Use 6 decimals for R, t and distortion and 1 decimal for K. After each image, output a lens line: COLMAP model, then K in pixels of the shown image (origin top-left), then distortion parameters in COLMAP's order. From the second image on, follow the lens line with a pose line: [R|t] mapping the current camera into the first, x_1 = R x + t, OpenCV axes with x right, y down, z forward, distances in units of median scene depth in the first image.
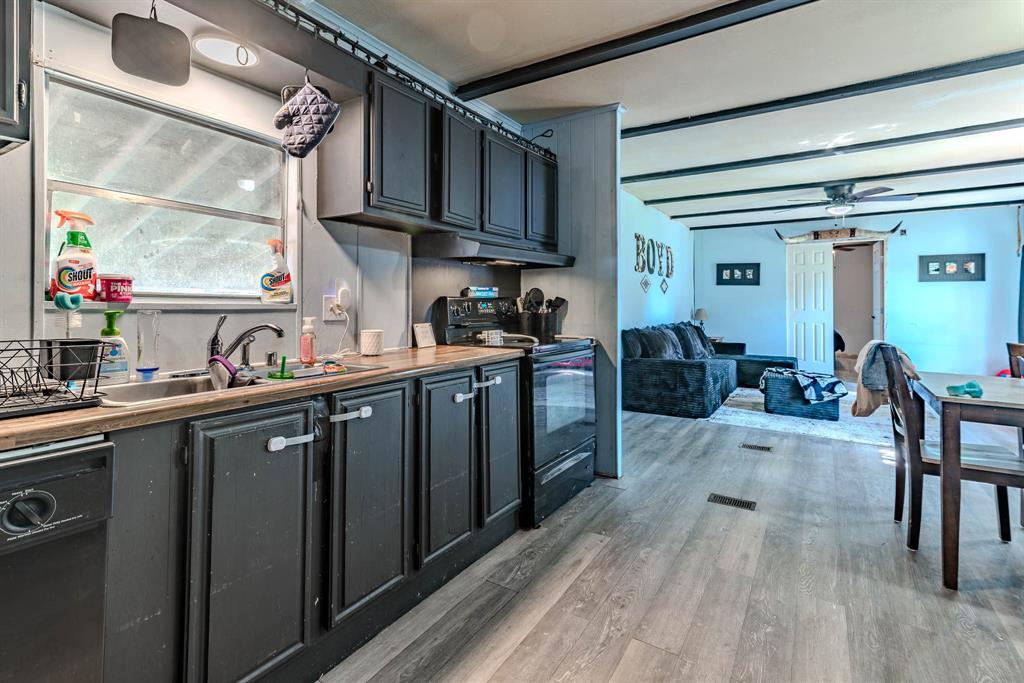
lens RADIAL K [[468.2, 0, 528.4], [0, 468.2, 301.0], [0, 0, 1]] dist [0.022698, 0.000696]
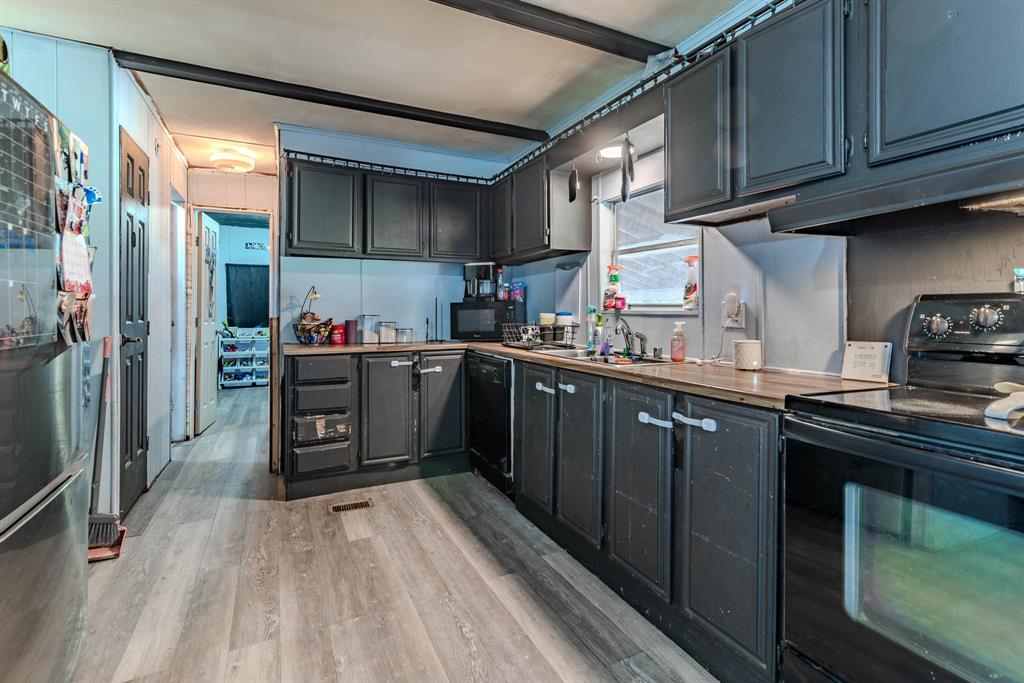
lens RADIAL K [[468.2, 0, 500.6], [0, 468.2, 310.0], [0, 0, 1]] dist [0.022698, 0.000696]
pose [[-0.537578, 0.000451, -0.843214, 0.781080], [0.012042, 0.999902, -0.007143, 0.007892], [0.843128, -0.013994, -0.537530, 1.325772]]
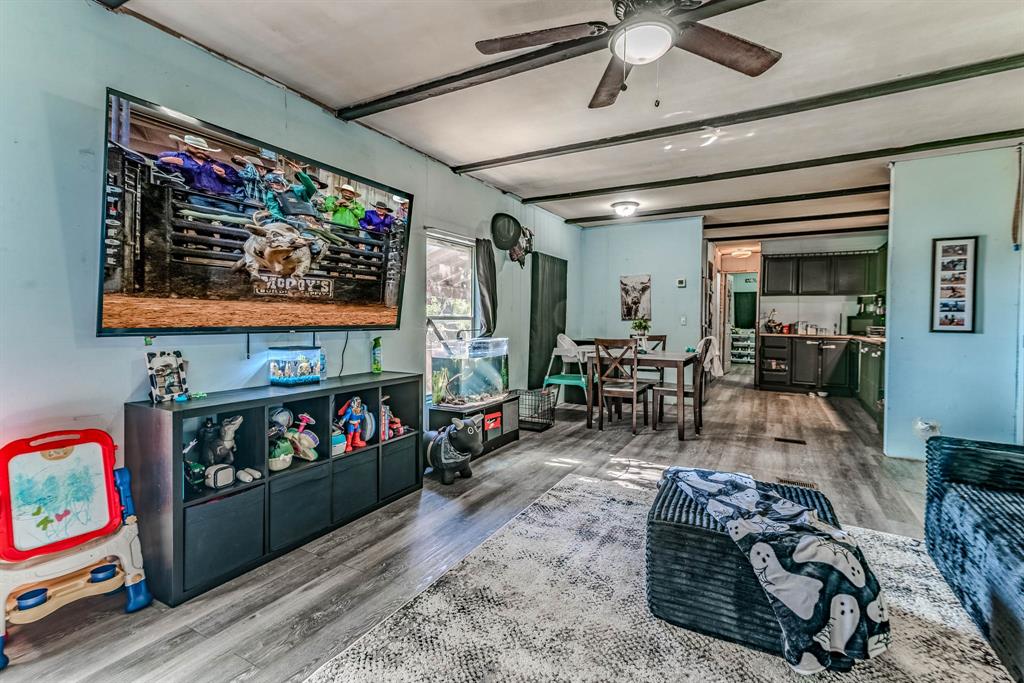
lens RADIAL K [[468.2, 0, 518.1], [0, 468.2, 307.6], [0, 0, 1]] dist [0.022698, 0.000696]
pose [[-0.997858, -0.023326, -0.061123, 1.270841], [-0.021169, 0.999138, -0.035707, 0.035552], [0.061904, -0.034337, -0.997491, 2.194740]]
